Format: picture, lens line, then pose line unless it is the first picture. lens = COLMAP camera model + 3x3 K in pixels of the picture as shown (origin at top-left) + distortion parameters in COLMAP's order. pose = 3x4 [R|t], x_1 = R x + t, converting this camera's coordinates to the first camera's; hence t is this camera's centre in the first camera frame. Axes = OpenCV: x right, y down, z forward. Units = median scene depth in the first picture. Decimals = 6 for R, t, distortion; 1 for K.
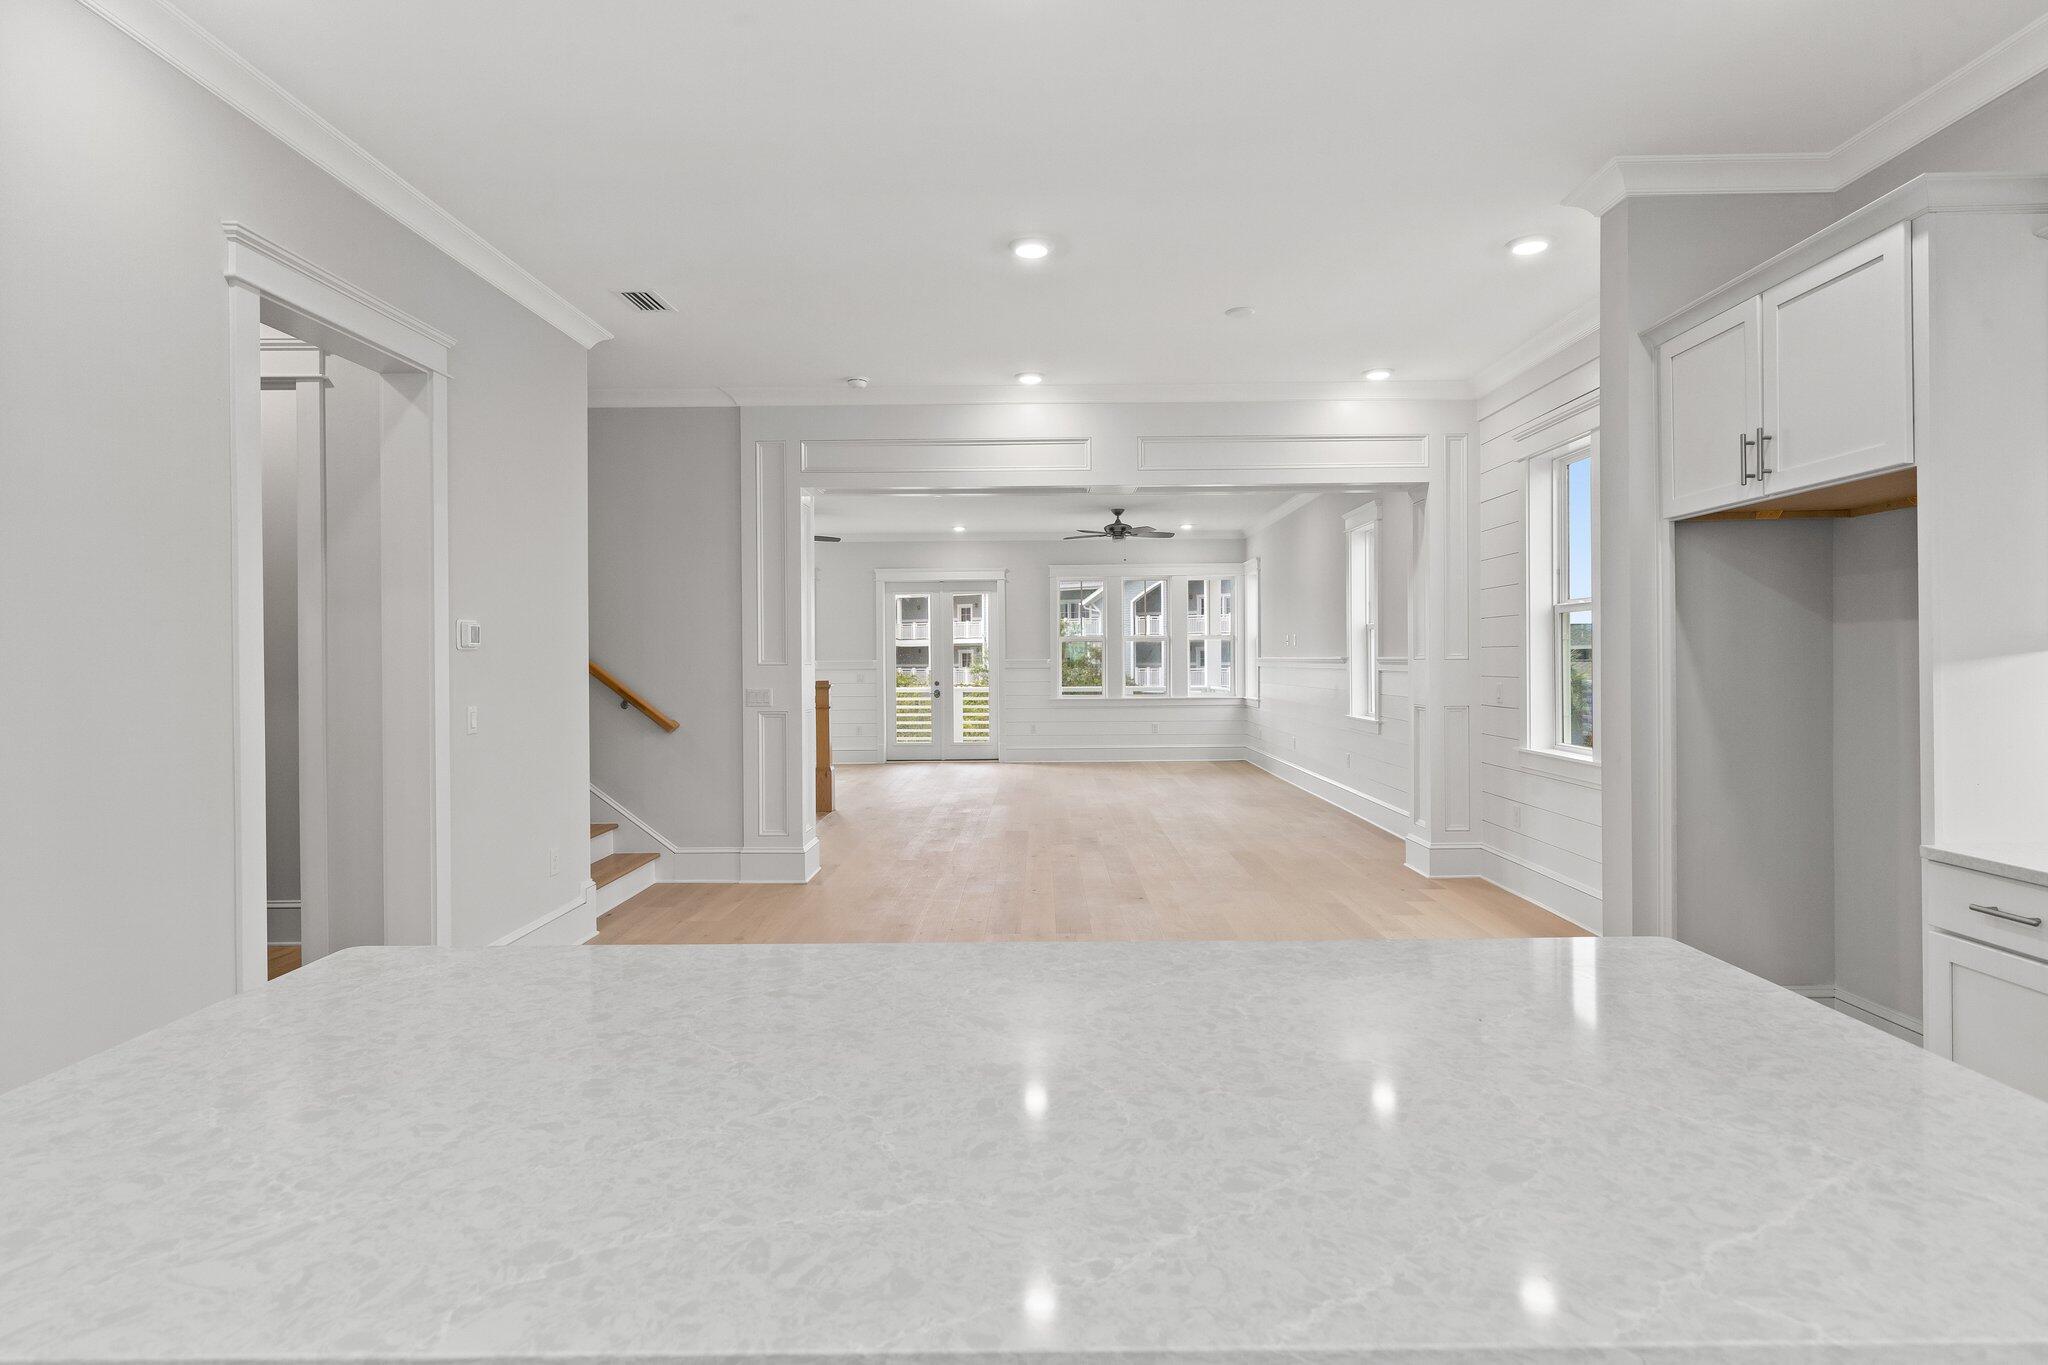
lens RADIAL K [[1025.4, 0, 1030.7], [0, 1025.4, 667.9], [0, 0, 1]] dist [0.000112, 0.000602]
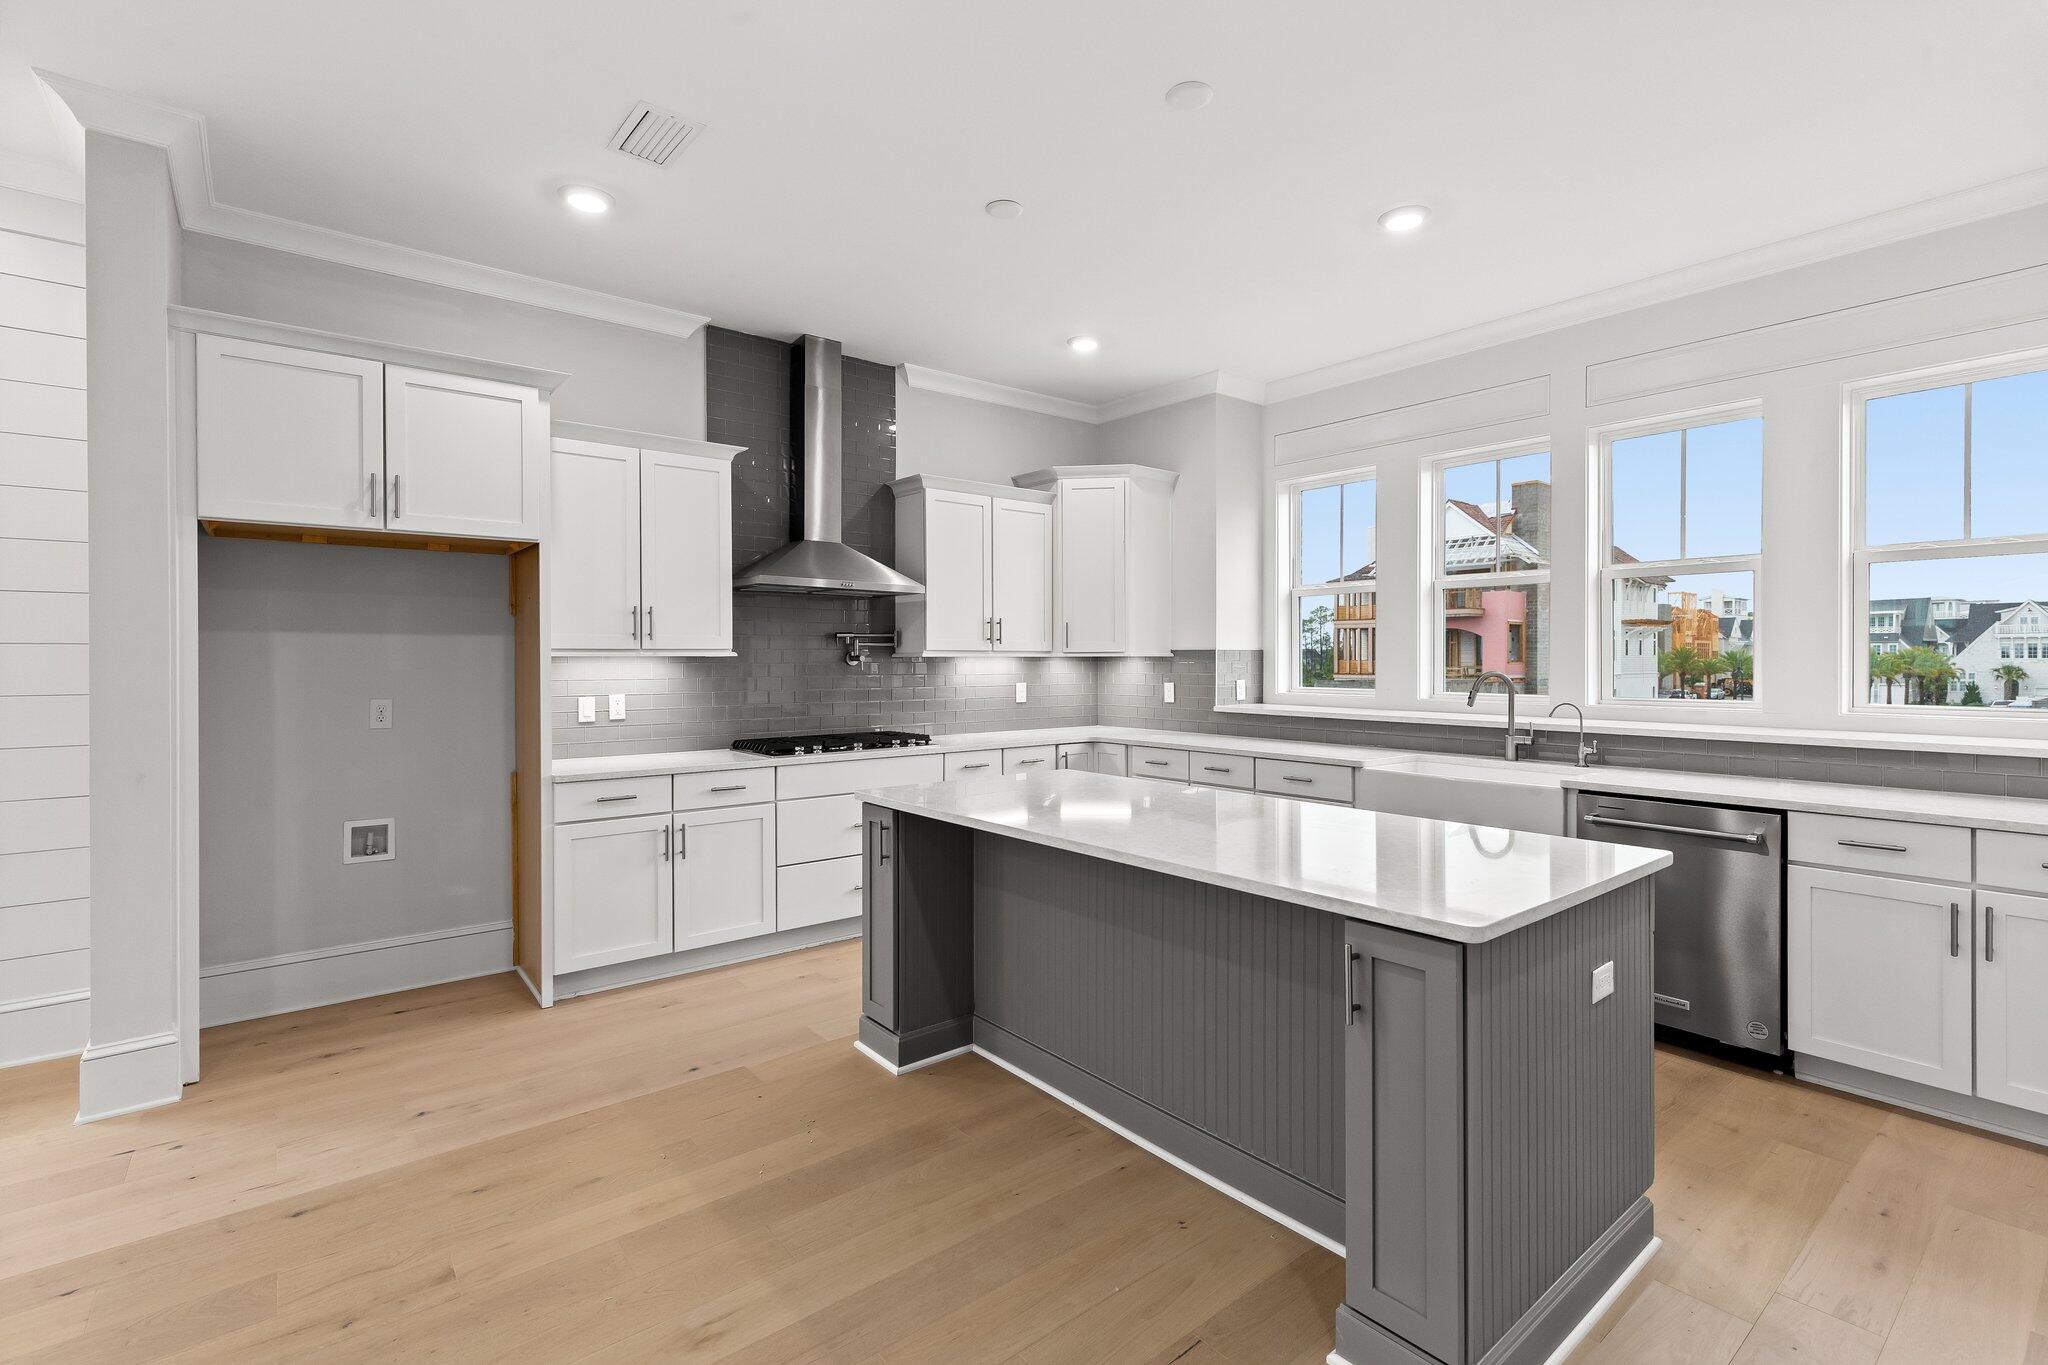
lens RADIAL K [[929.2, 0, 1033.4], [0, 929.2, 666.5], [0, 0, 1]] dist [0.005578, 0.000547]
pose [[-0.636214, 0.003329, 0.771506, -0.362715], [0.013048, 0.999894, 0.006445, -0.000566], [-0.771402, 0.014167, -0.636190, 0.637532]]
